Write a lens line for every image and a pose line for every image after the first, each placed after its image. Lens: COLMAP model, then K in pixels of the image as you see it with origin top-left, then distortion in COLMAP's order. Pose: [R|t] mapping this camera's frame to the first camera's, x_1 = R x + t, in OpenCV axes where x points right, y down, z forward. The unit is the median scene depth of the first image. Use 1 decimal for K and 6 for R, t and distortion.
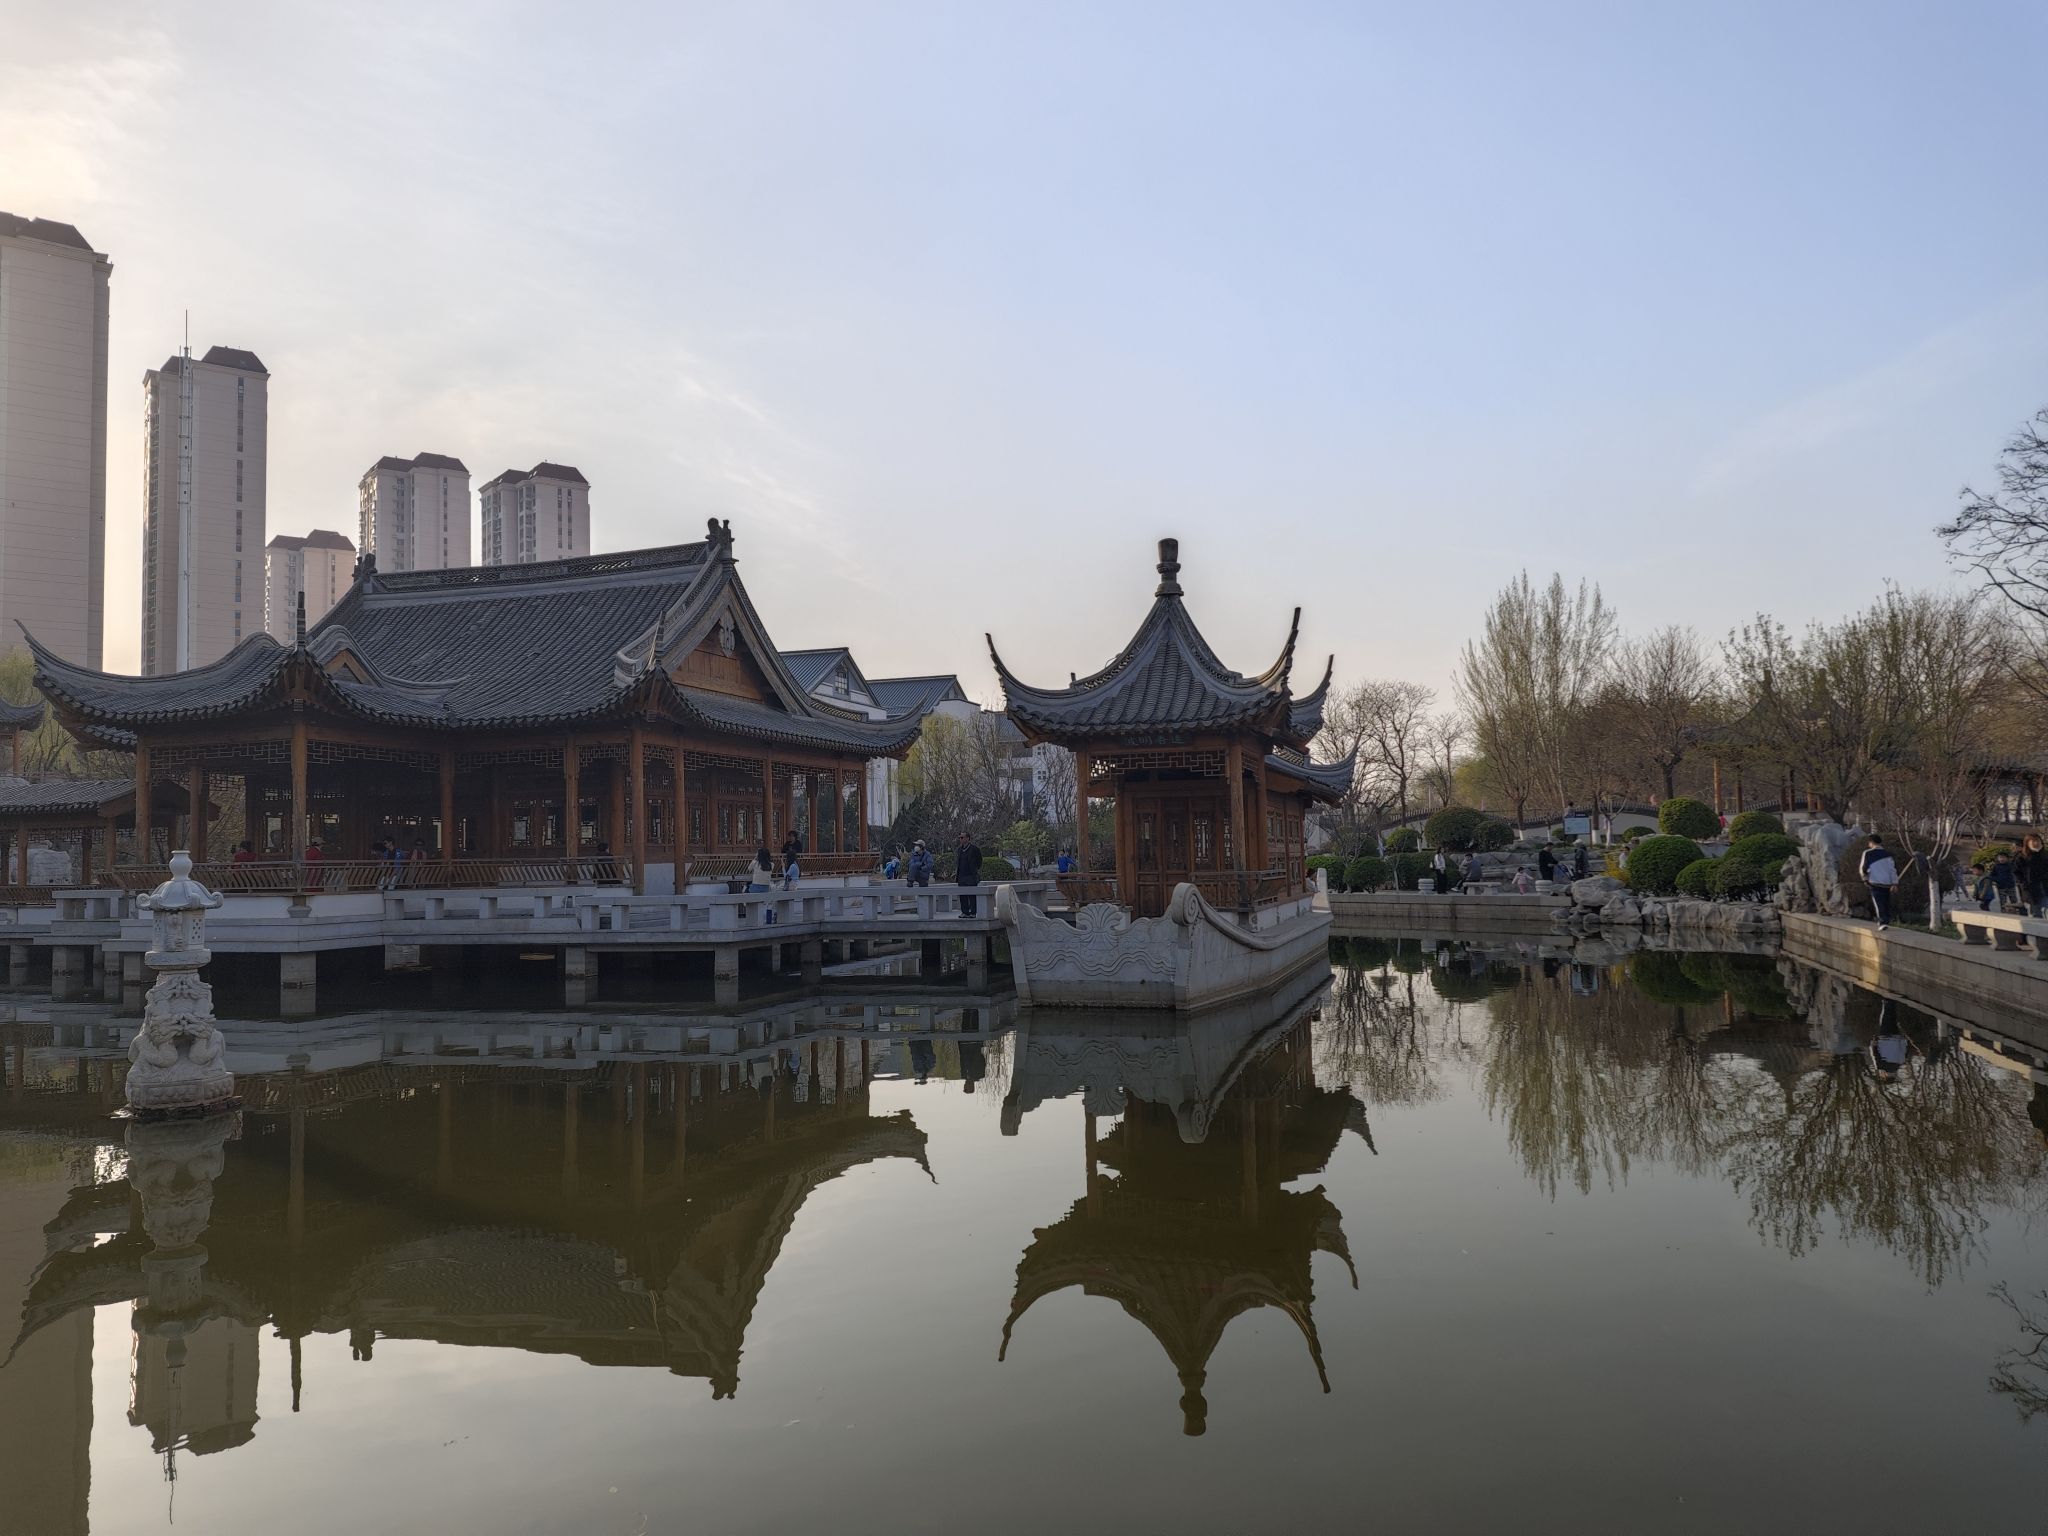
lens RADIAL K [[1385.1, 0, 1027.8], [0, 1385.1, 785.0], [0, 0, 1]] dist [0.050390, -0.101297]
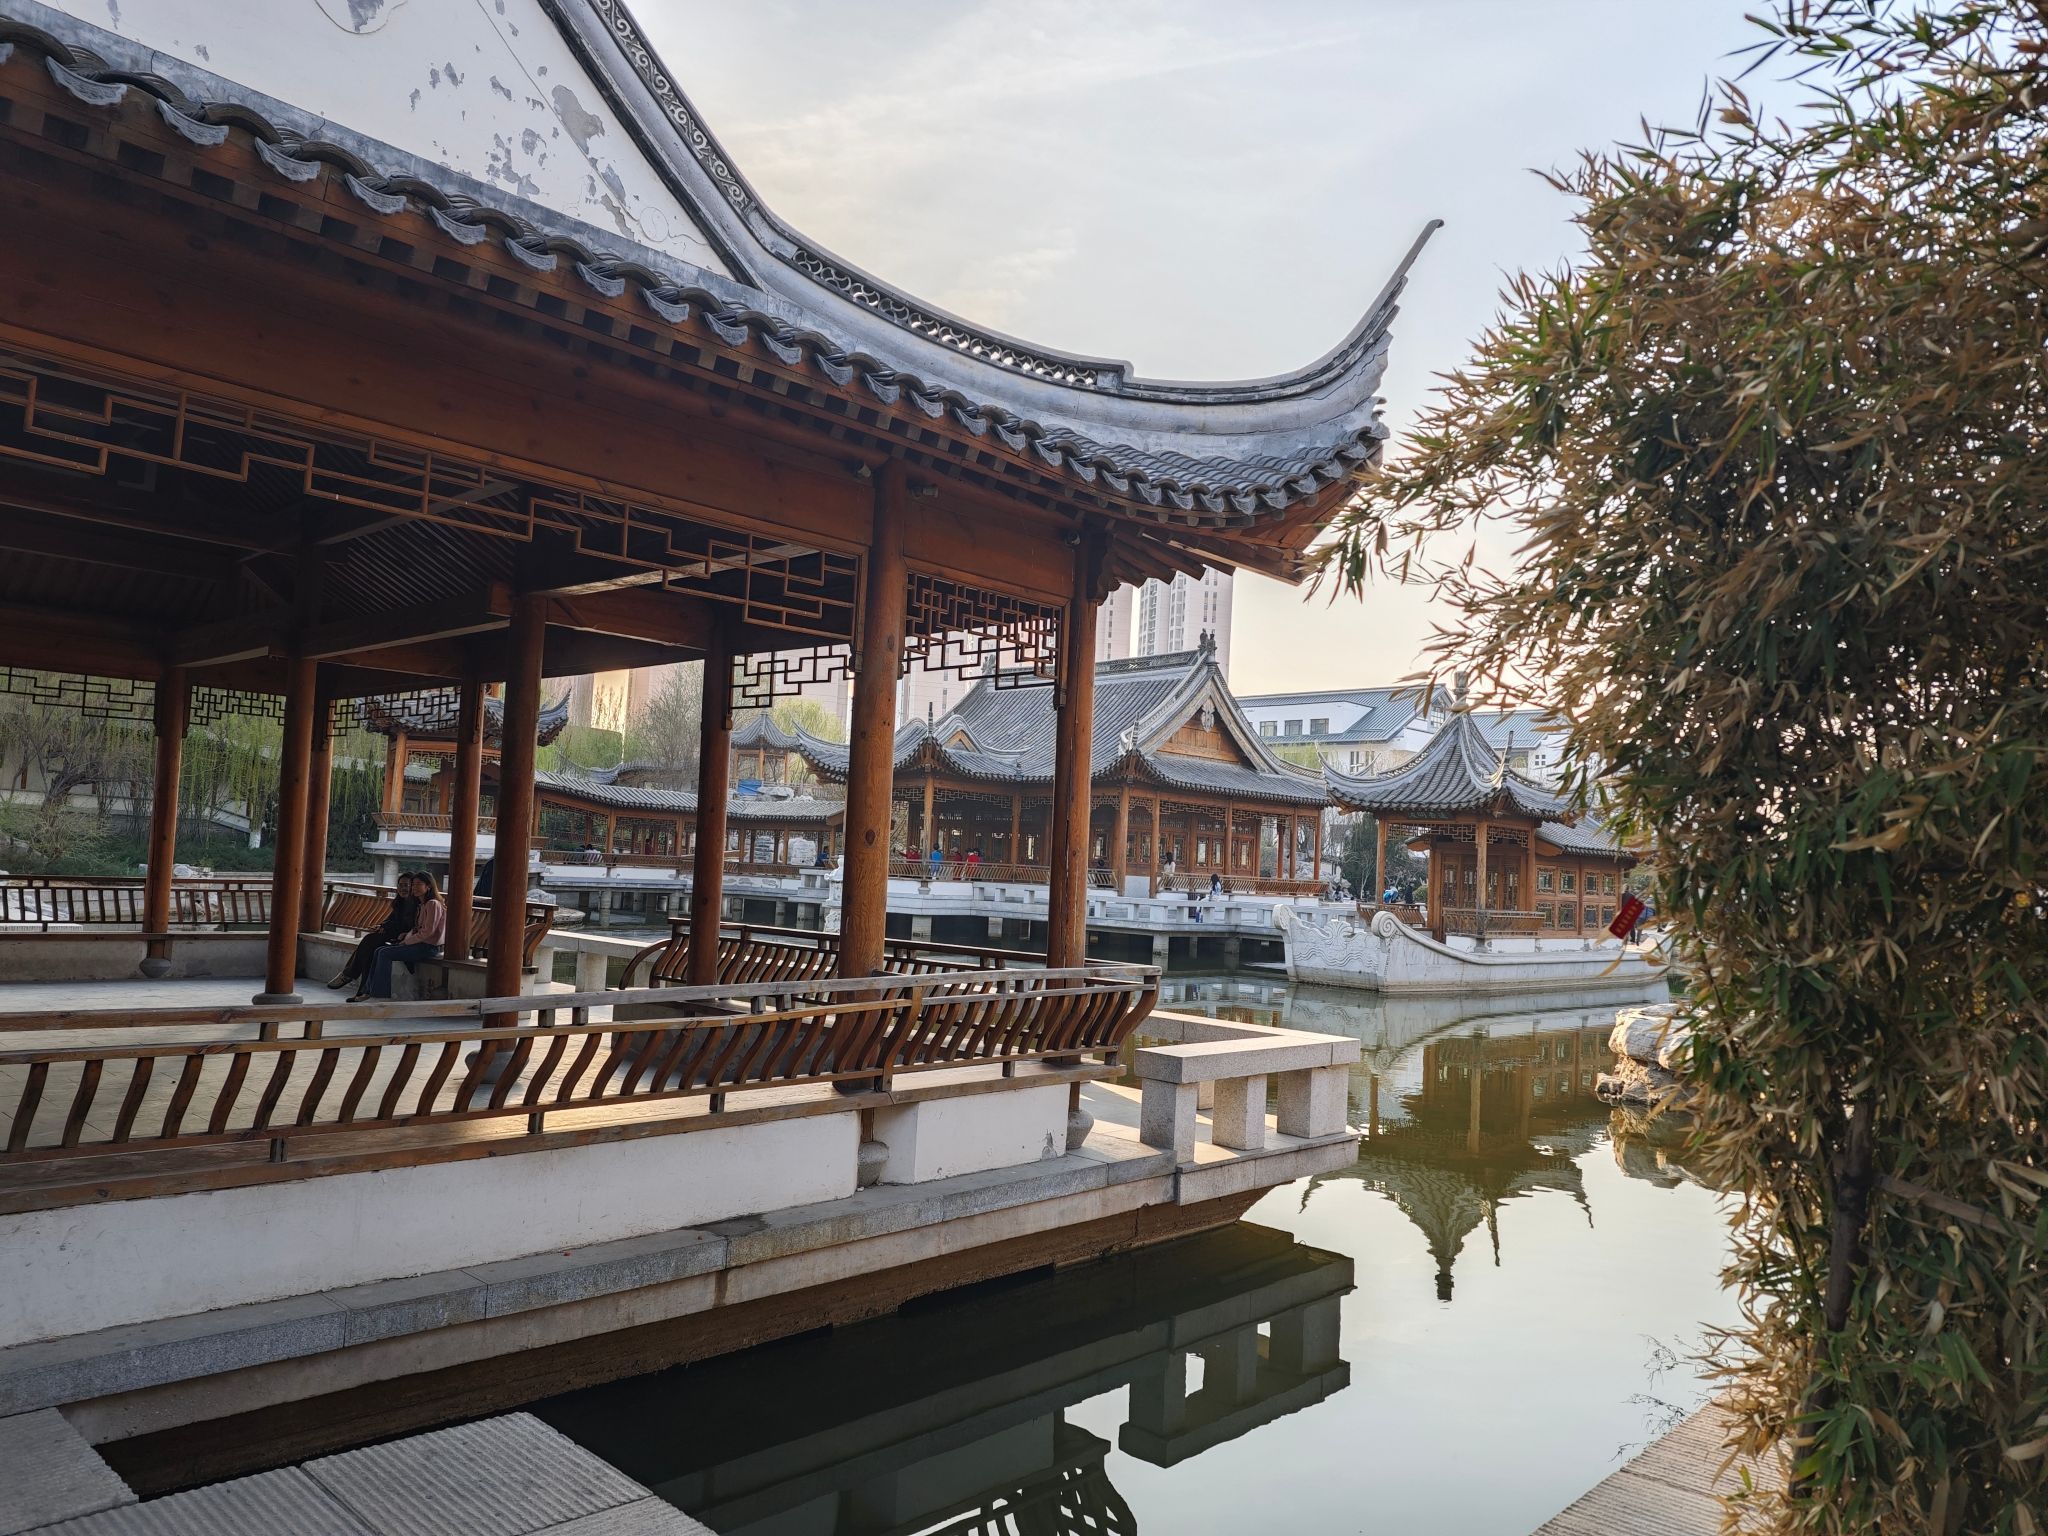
lens RADIAL K [[1371.2, 0, 1029.7], [0, 1371.2, 790.0], [0, 0, 1]] dist [0.049009, -0.064966]
pose [[0.895613, 0.038415, -0.443173, 0.284789], [-0.043021, 0.999074, -0.000339, -0.031510], [0.442749, 0.019369, 0.896436, -0.376803]]
